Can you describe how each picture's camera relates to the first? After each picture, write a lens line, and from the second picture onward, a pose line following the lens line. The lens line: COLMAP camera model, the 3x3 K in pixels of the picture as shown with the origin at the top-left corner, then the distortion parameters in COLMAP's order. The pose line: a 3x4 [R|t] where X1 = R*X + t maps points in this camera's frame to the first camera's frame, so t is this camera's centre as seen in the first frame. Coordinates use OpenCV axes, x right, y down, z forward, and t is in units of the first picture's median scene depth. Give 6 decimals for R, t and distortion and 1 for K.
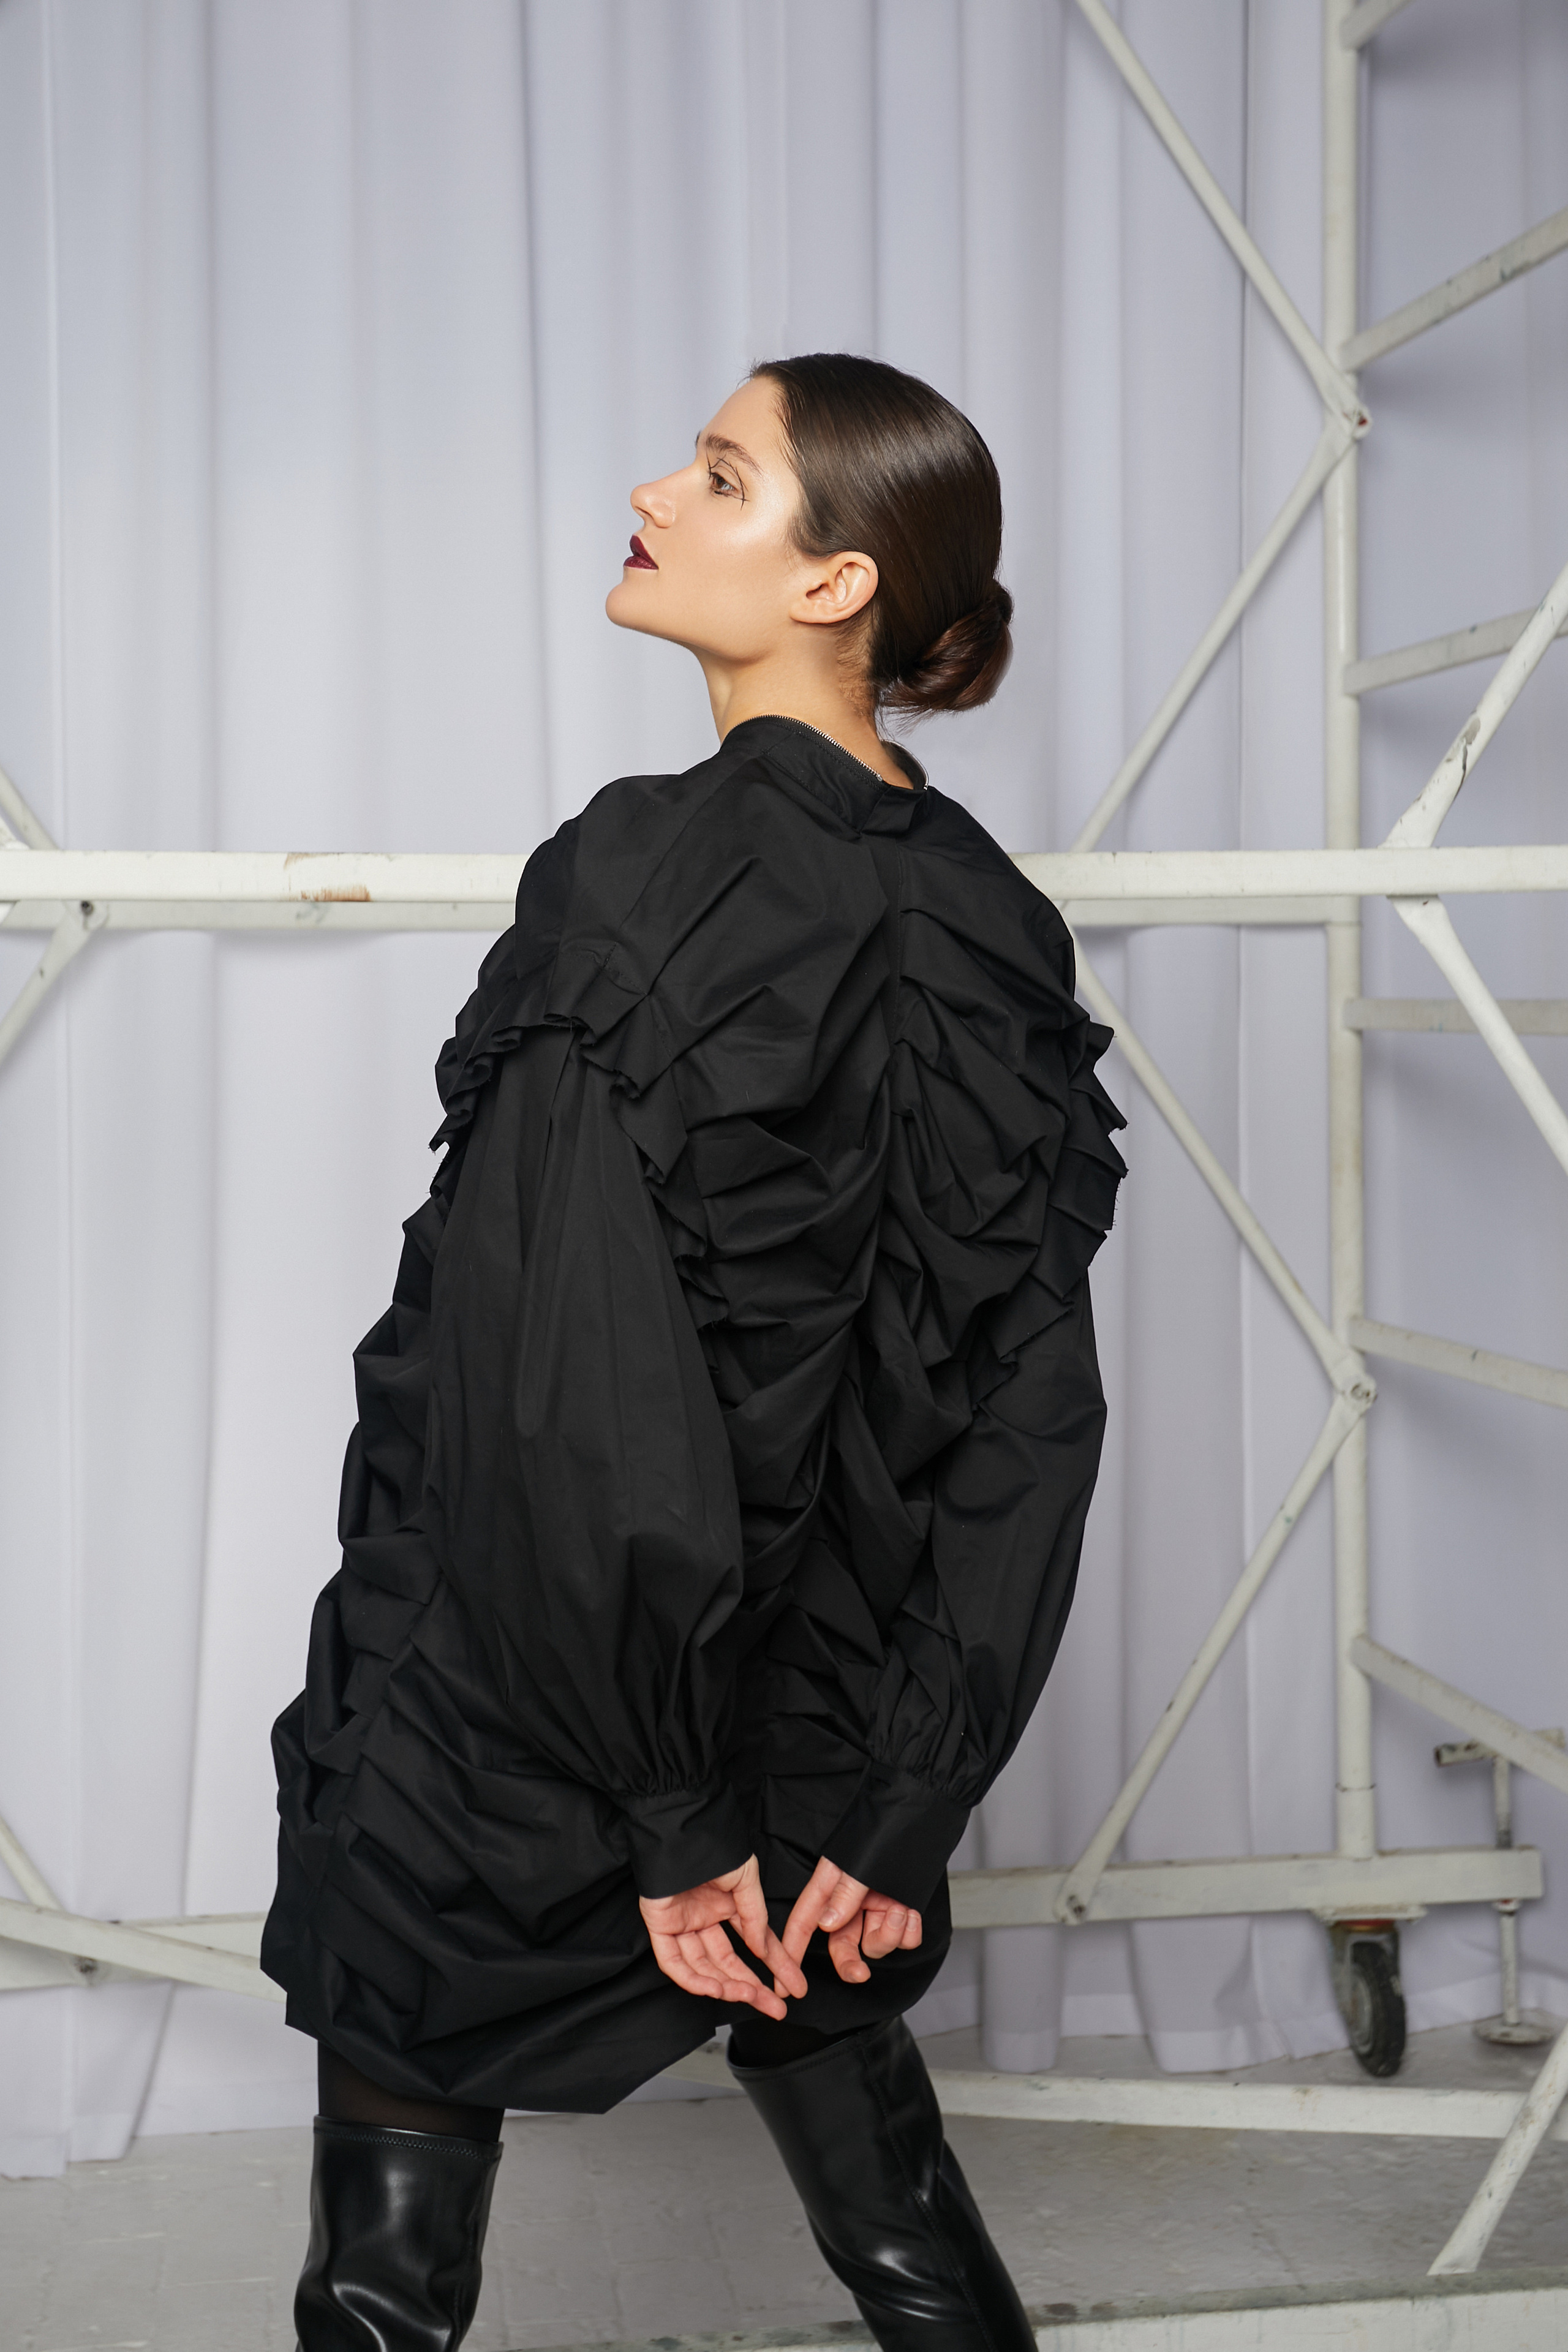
lens RADIAL K [[2640.7, 0, 695.5], [0, 2640.7, 1073.4], [0, 0, 1]] dist [0.054494, 0.000000]
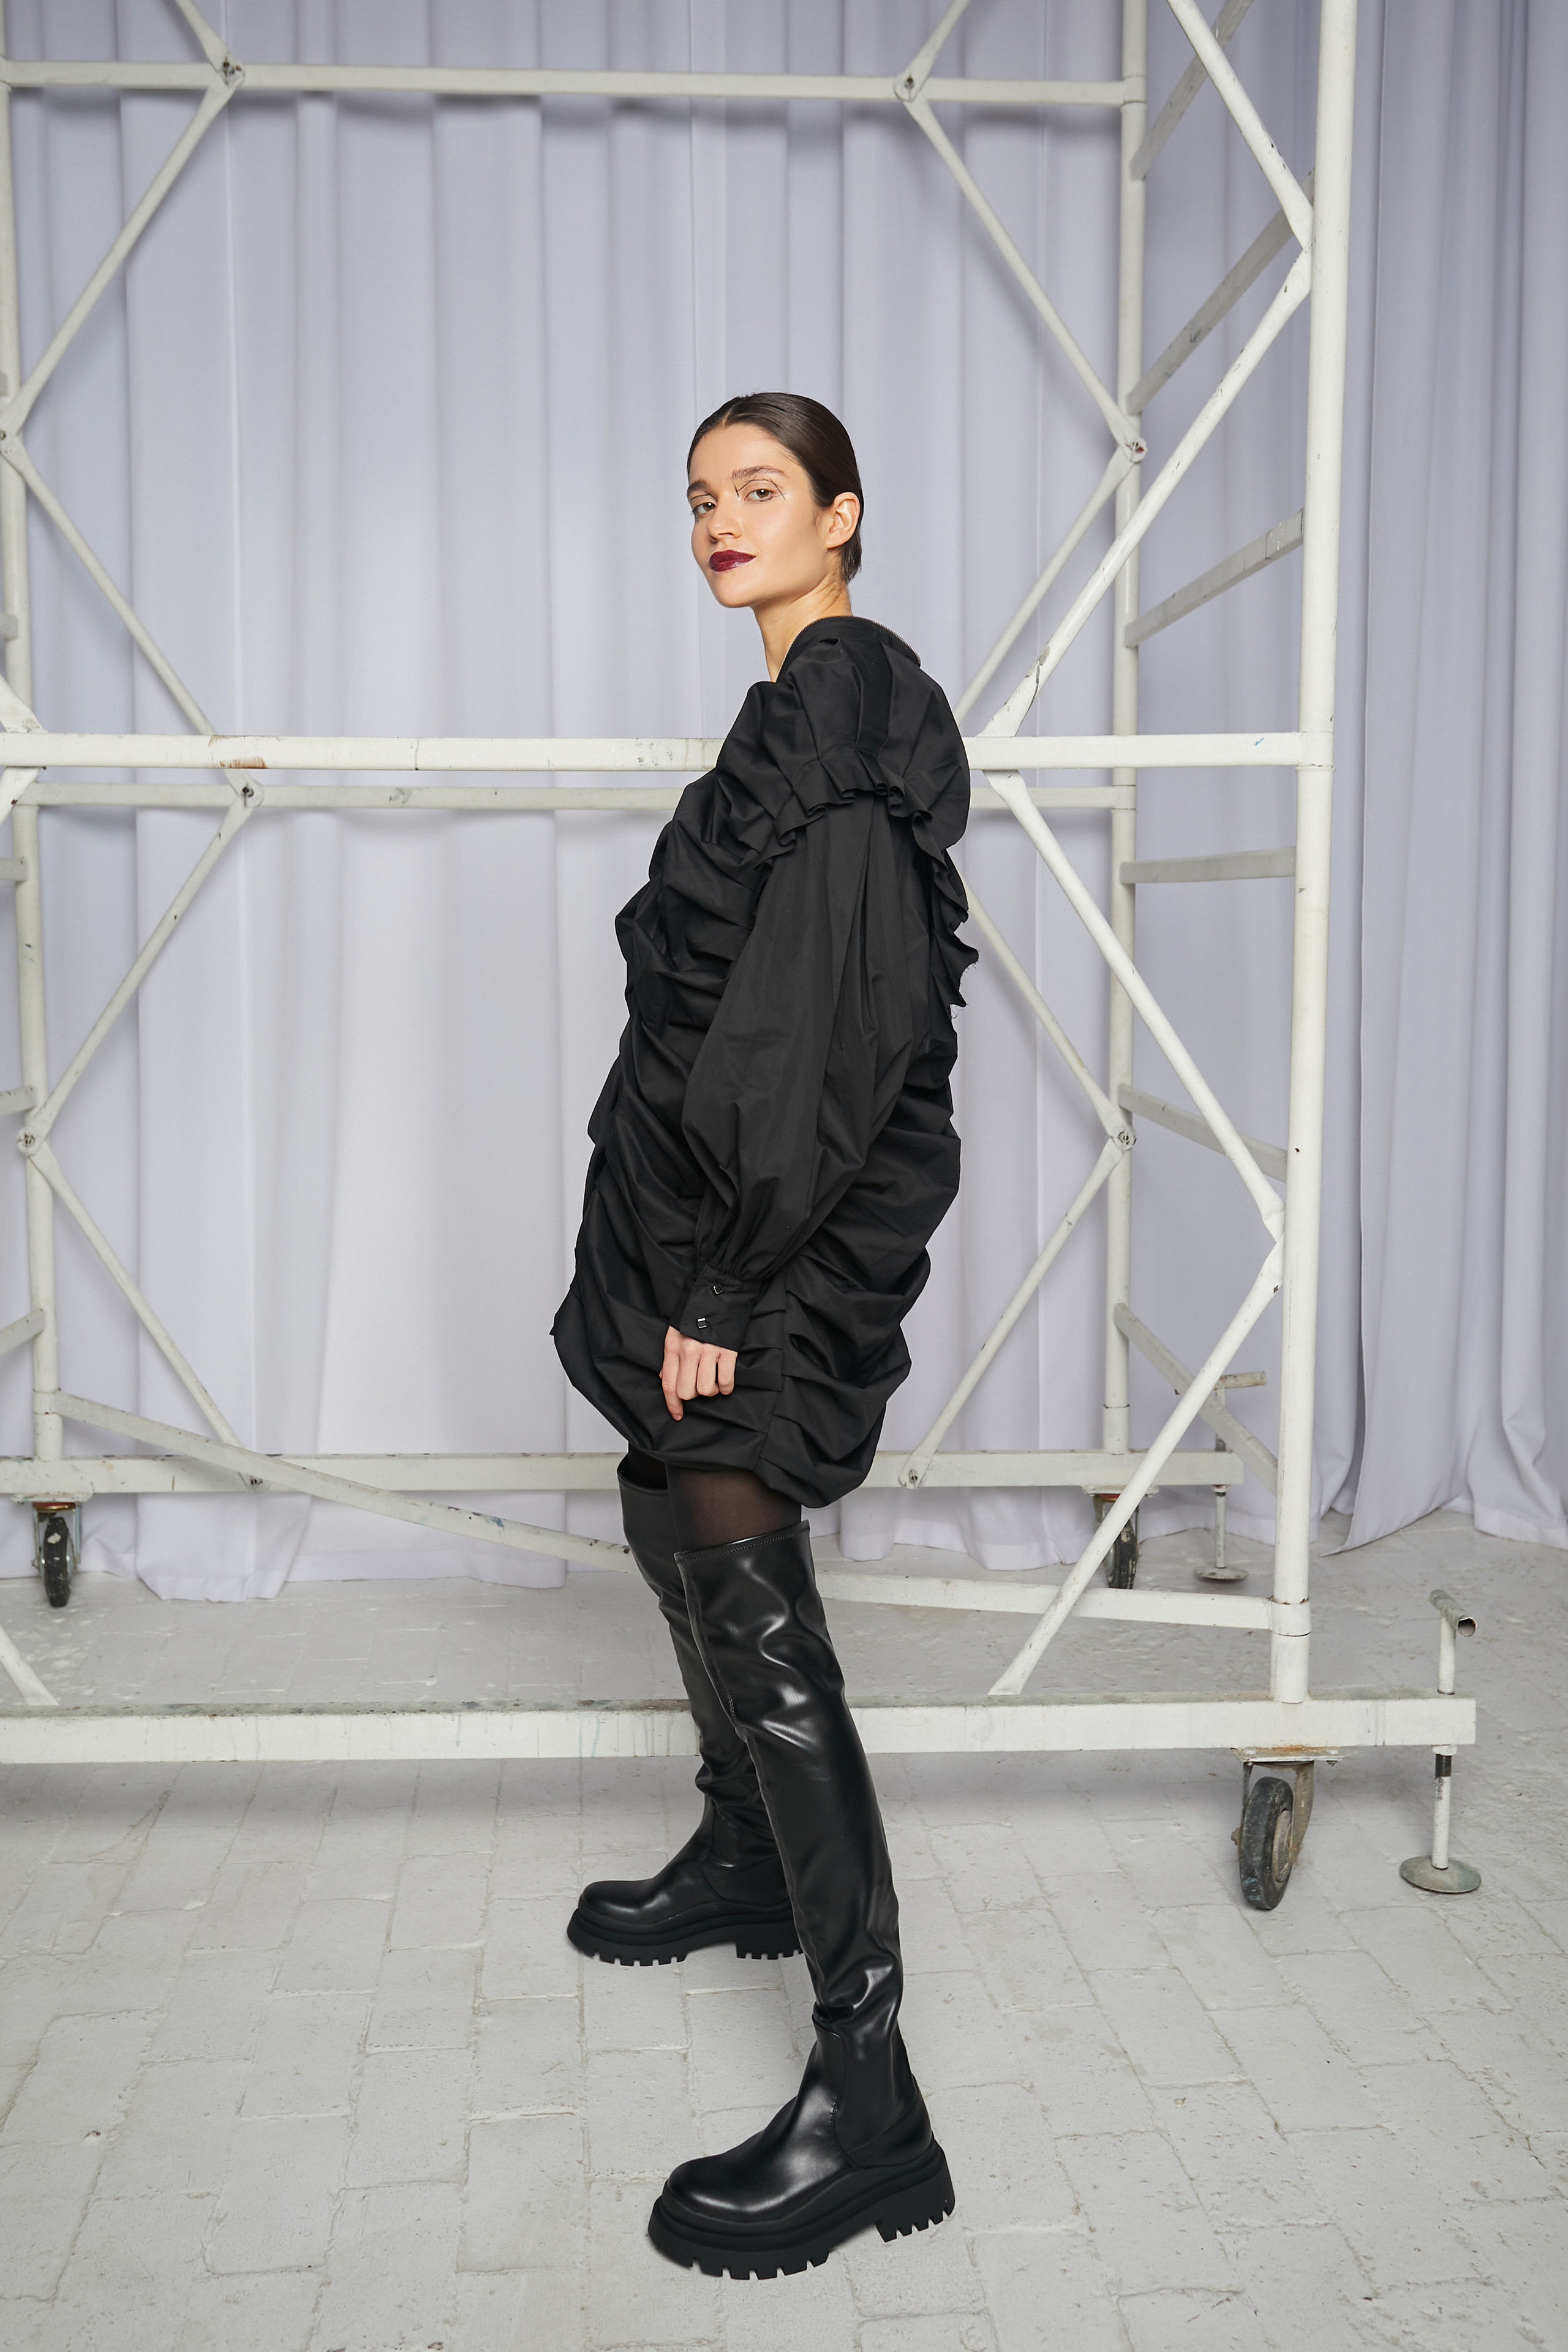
lens RADIAL K [[1840.4, 0, 767.5], [0, 1840.4, 1089.4], [0, 0, 1]] dist [-0.013641, 0.021943]
pose [[0.993273, 0.020681, -0.113932, 0.174455], [-0.012006, 0.997012, 0.076308, 0.020429], [0.115170, -0.074427, 0.990554, -0.009881]]
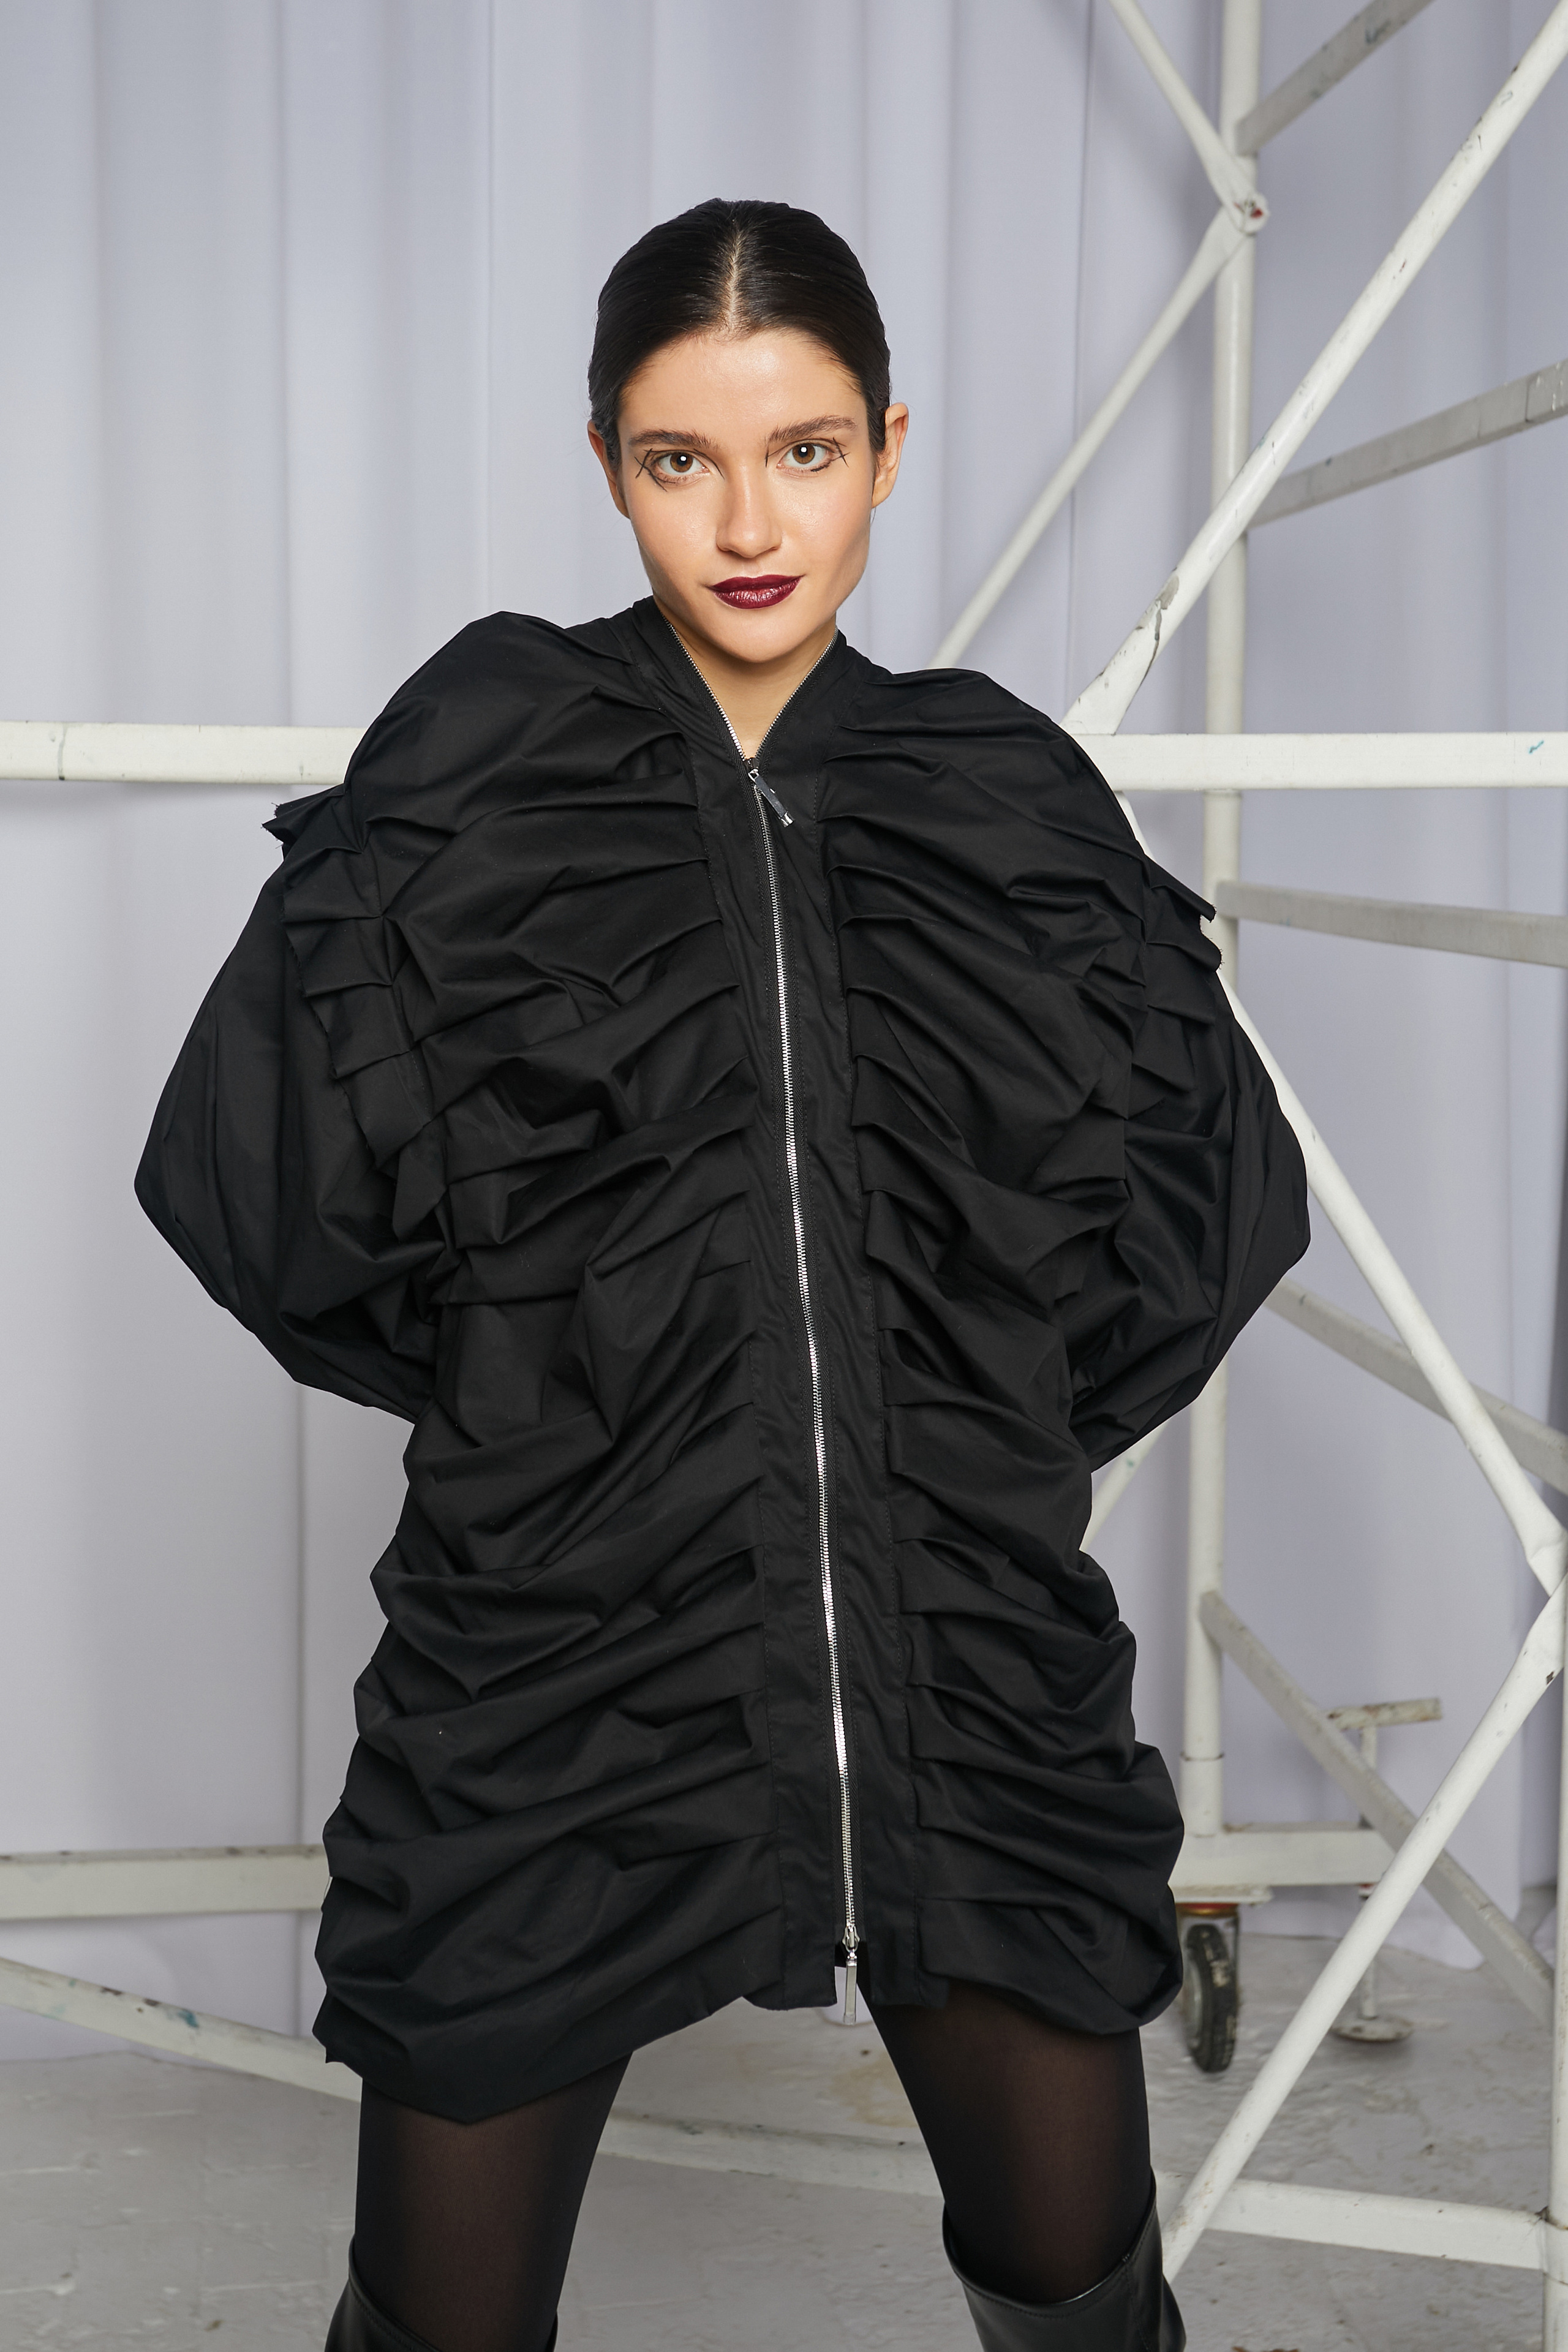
lens RADIAL K [[2671.0, 0, 770.6], [0, 2671.0, 1064.4], [0, 0, 1]] dist [0.049770, 0.000000]
pose [[0.998791, 0.025866, -0.041800, 0.137765], [-0.023103, 0.997600, 0.065274, -0.022559], [0.043388, -0.064229, 0.996992, 0.104167]]
